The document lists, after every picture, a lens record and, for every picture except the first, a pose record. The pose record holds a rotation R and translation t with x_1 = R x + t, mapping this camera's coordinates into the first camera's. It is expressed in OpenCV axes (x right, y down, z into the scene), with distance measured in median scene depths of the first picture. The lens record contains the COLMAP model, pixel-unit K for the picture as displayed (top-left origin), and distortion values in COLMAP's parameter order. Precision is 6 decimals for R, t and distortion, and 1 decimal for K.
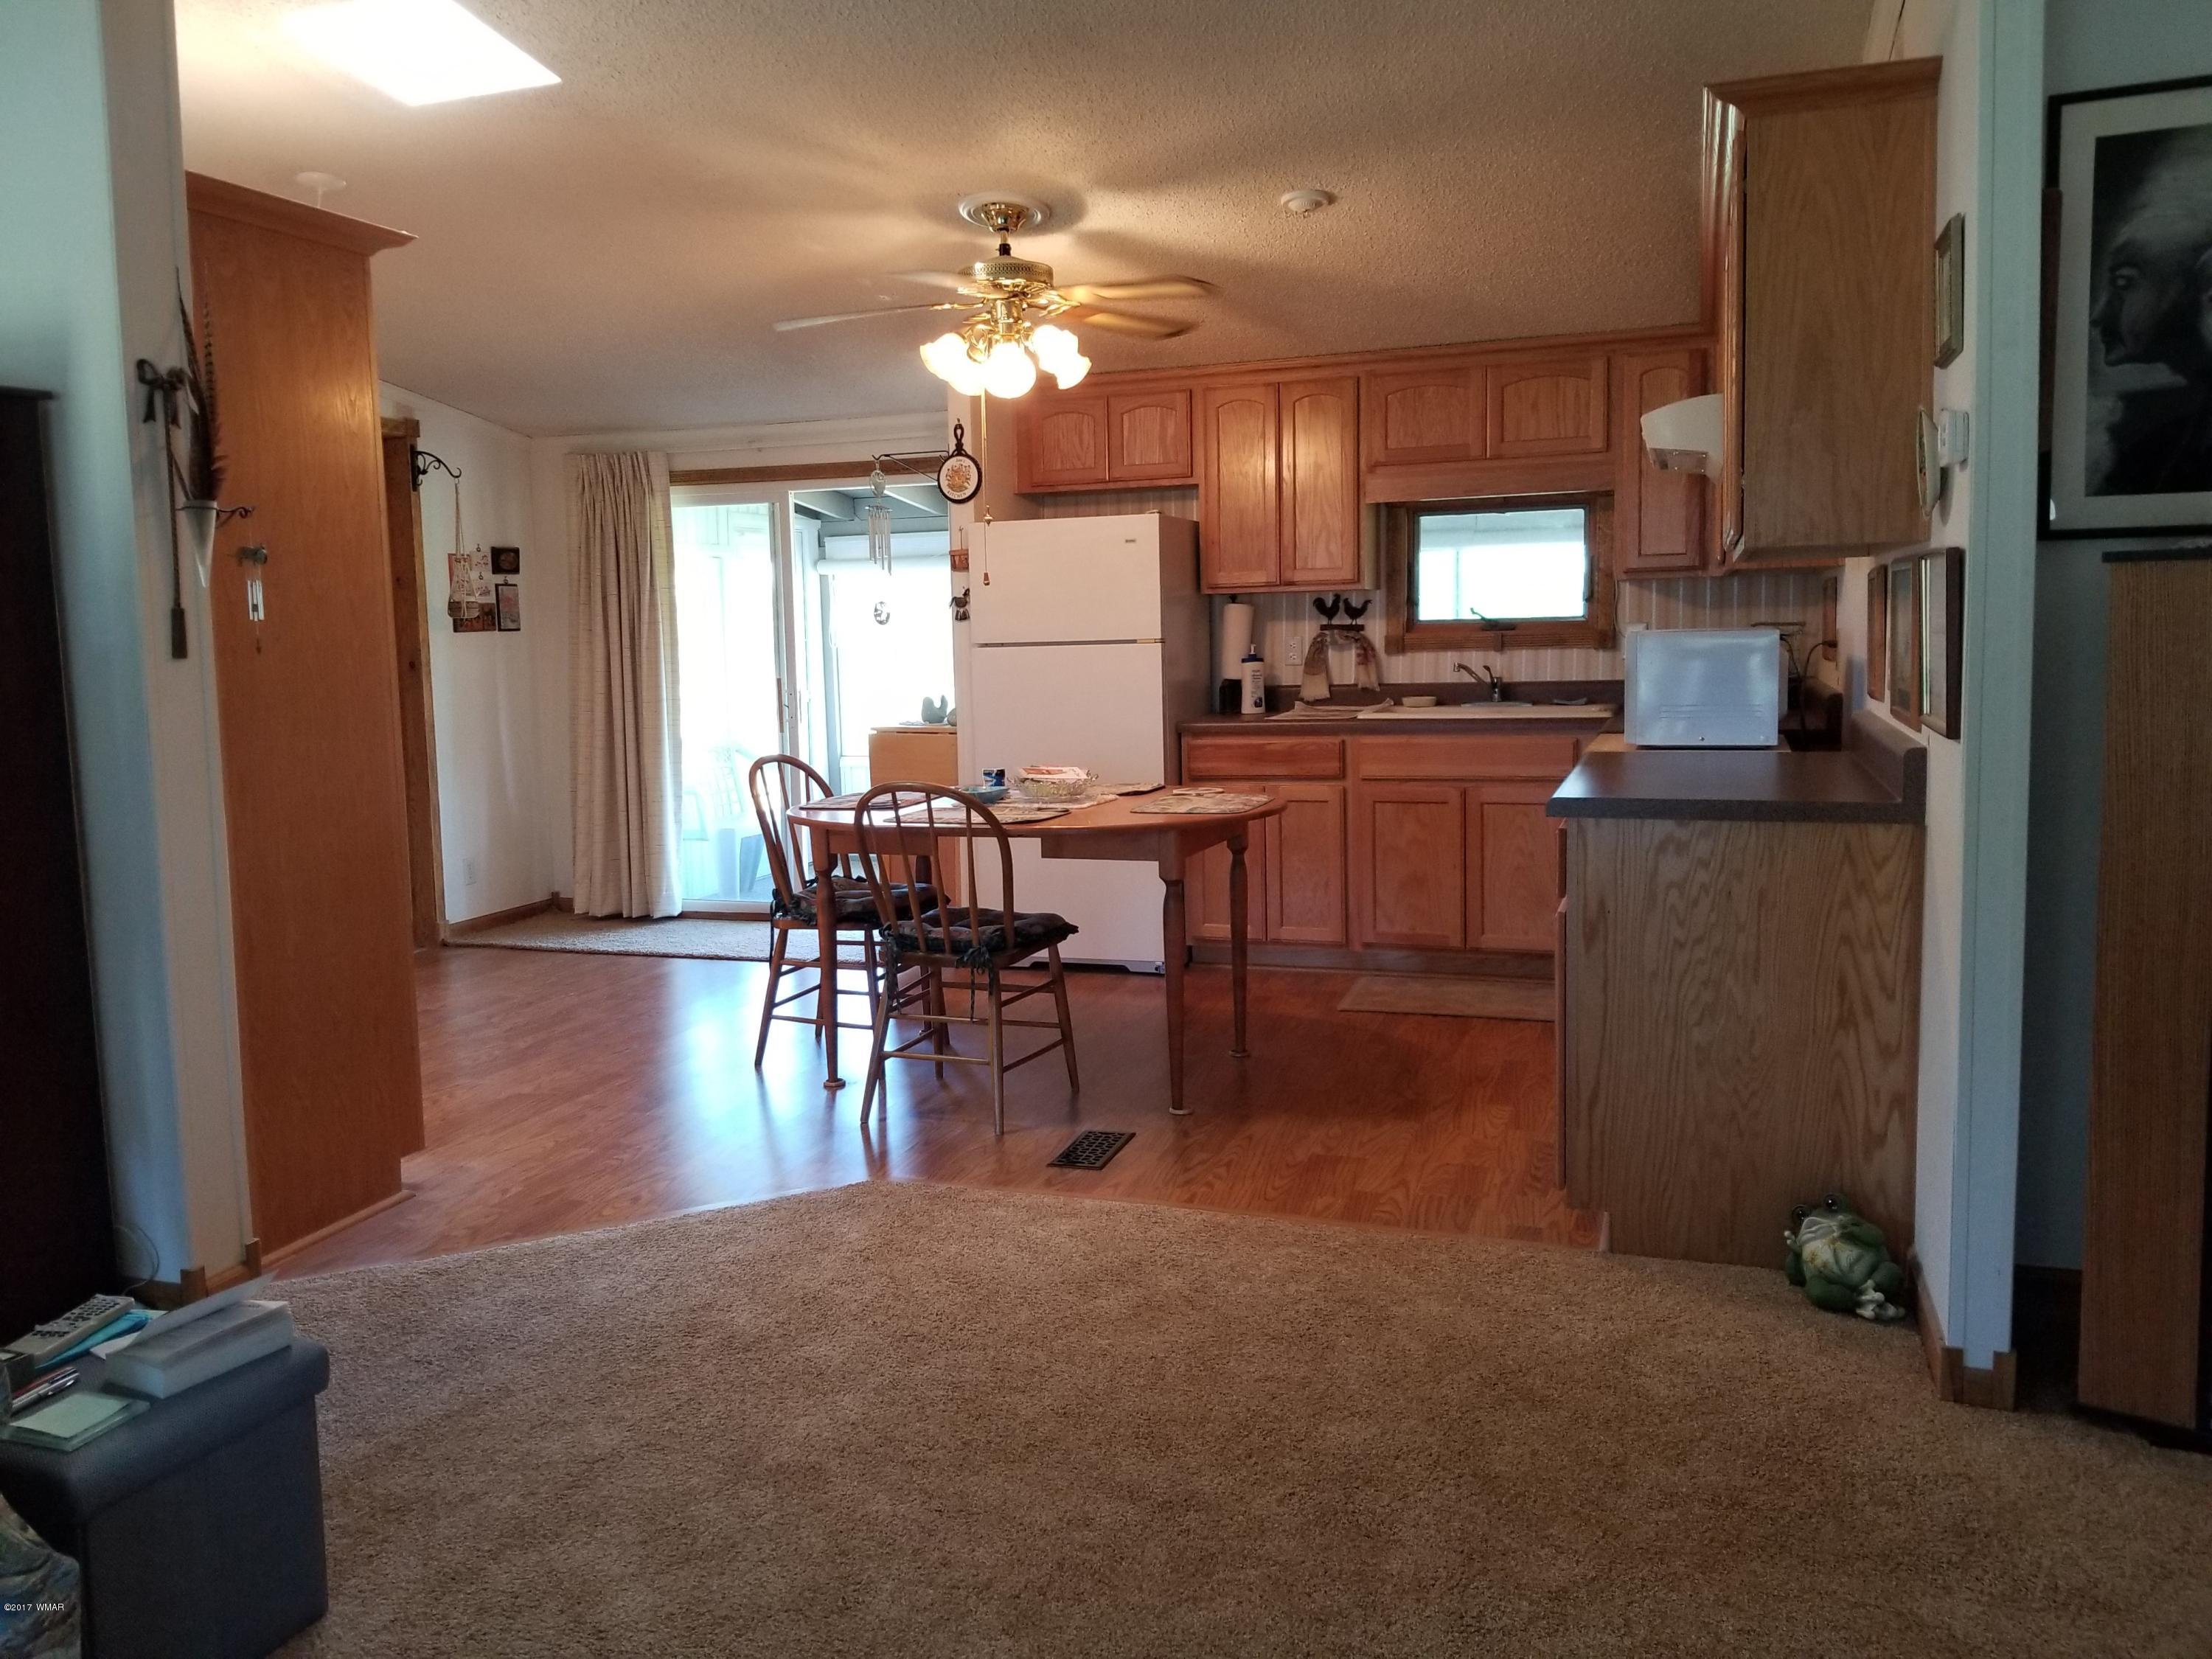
lens RADIAL K [[1709.7, 0, 1094.1], [0, 1709.7, 784.2], [0, 0, 1]] dist [0.057170, -0.108497]
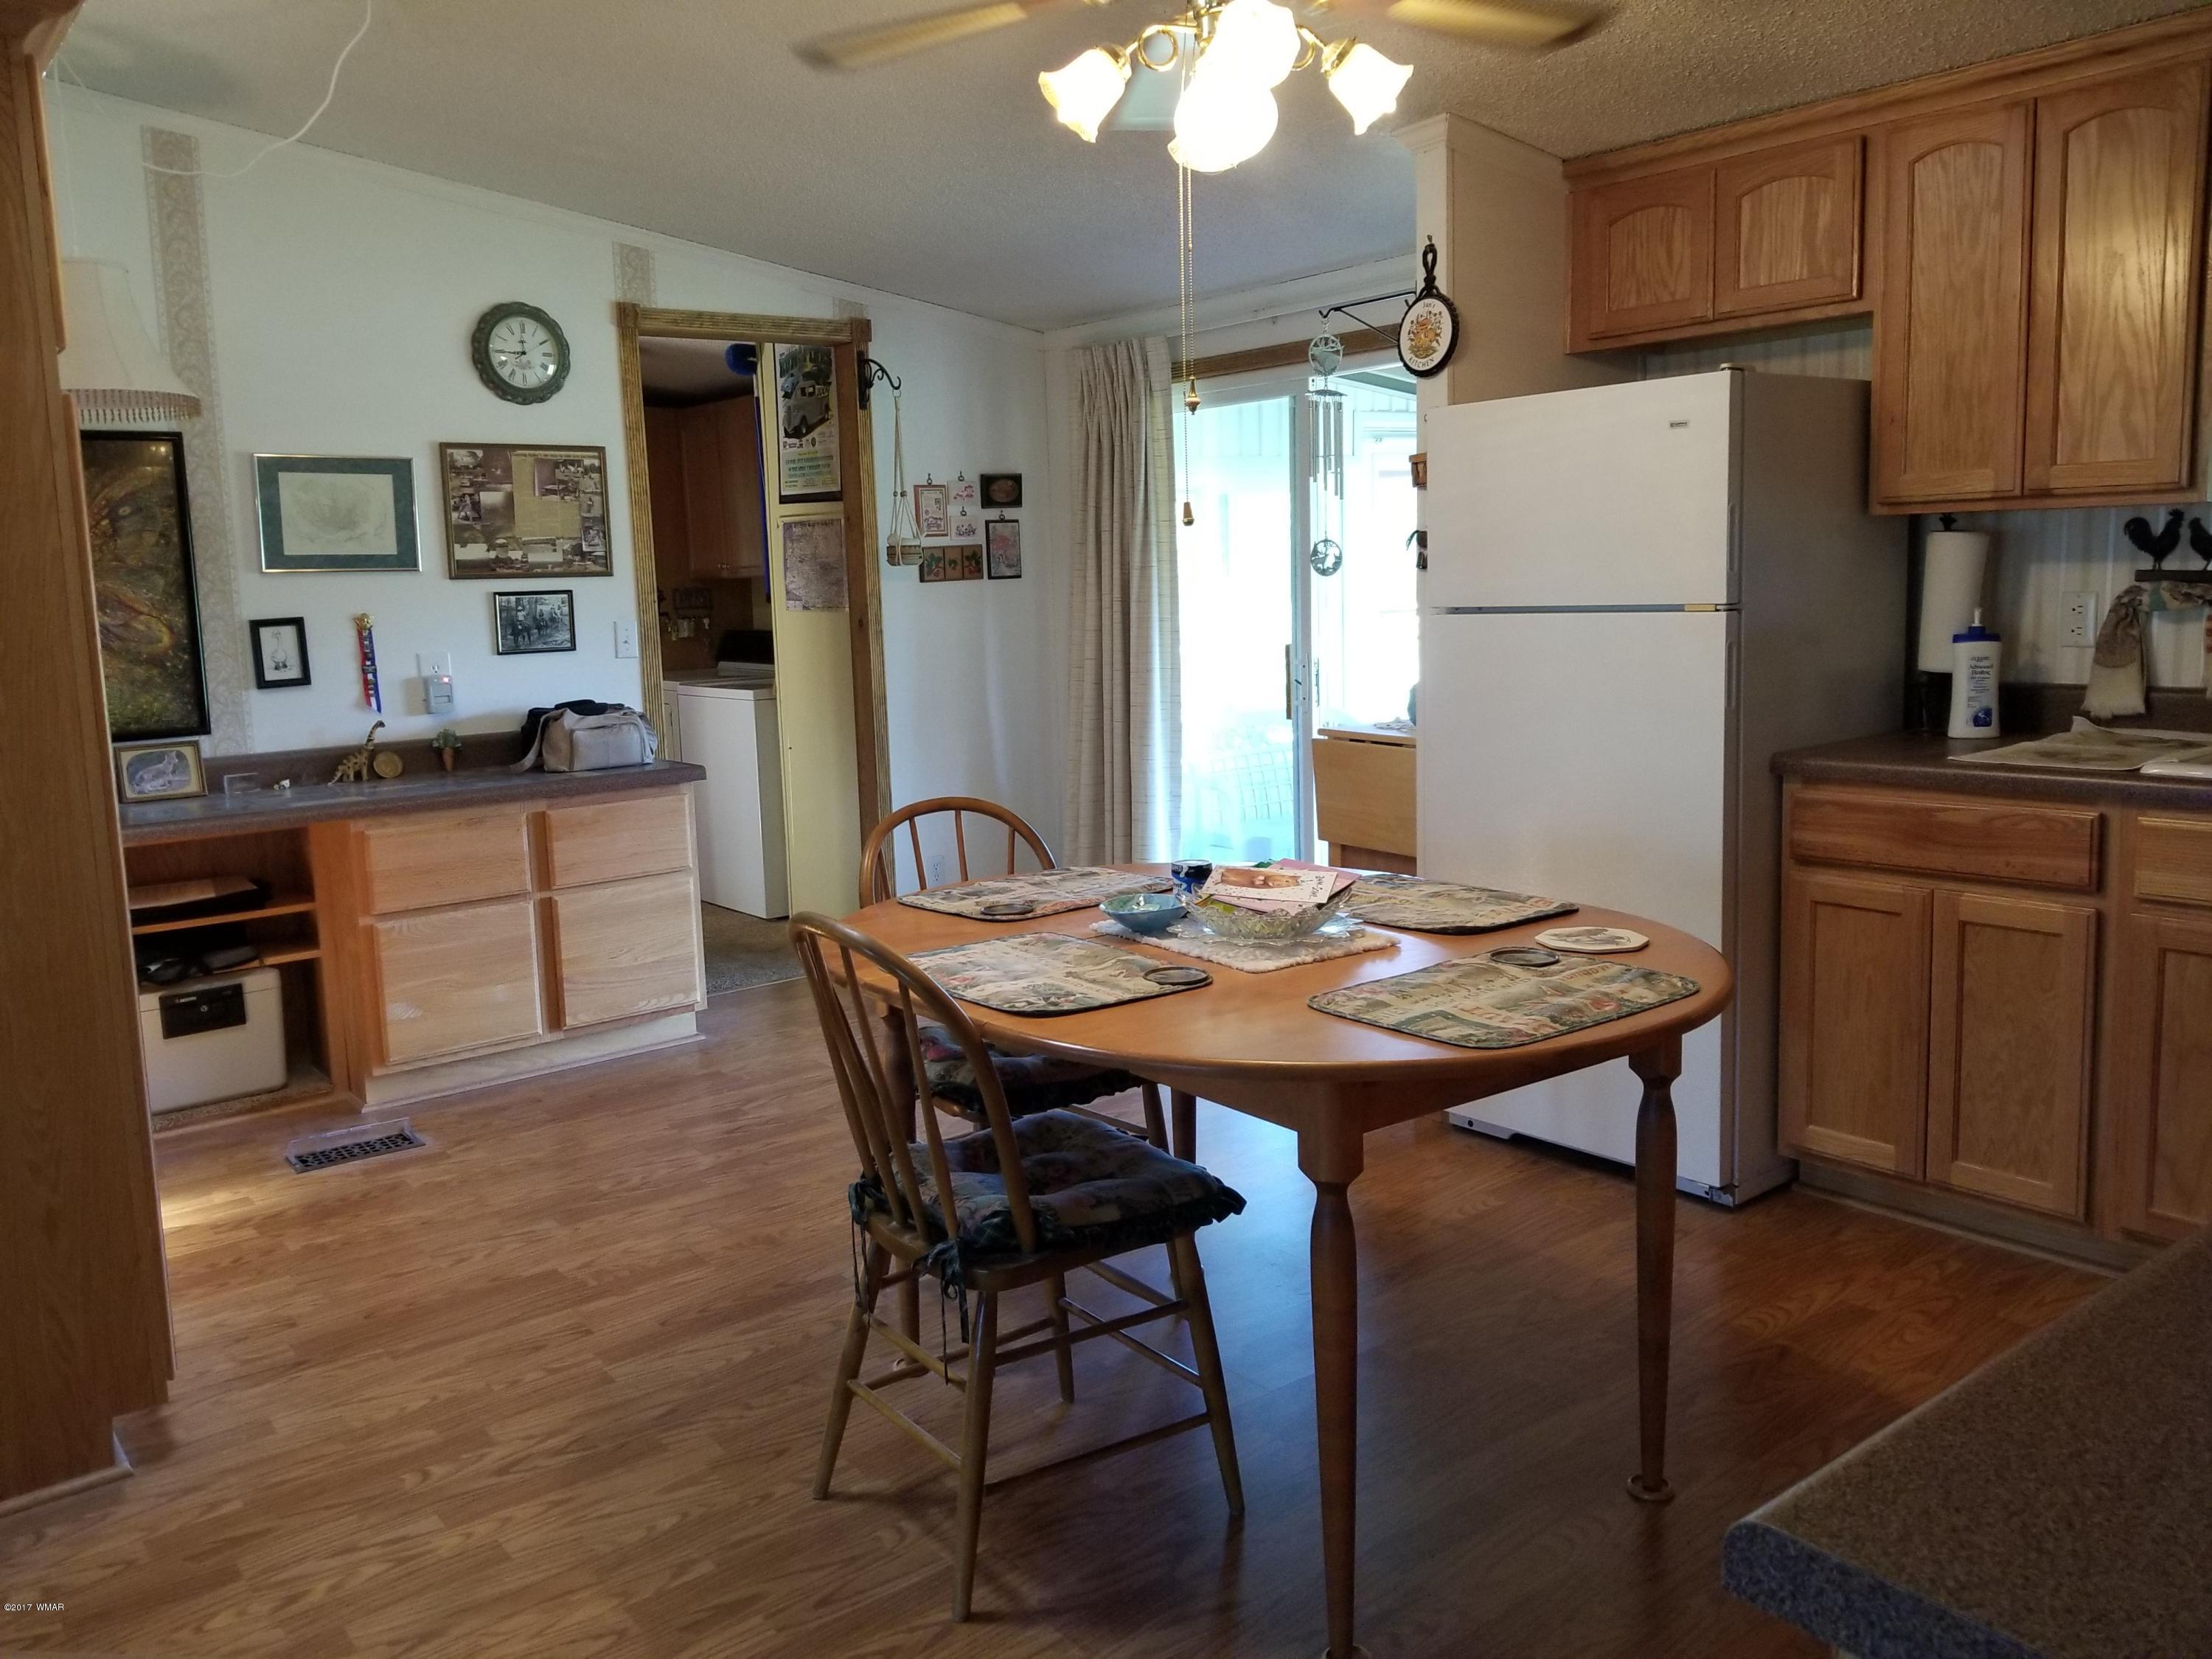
lens RADIAL K [[1709.7, 0, 1094.1], [0, 1709.7, 784.2], [0, 0, 1]] dist [0.057170, -0.108497]
pose [[0.836518, 0.064030, -0.544186, 0.162151], [-0.037292, 0.997499, 0.060043, -0.050348], [0.546669, -0.029933, 0.836813, 0.410383]]
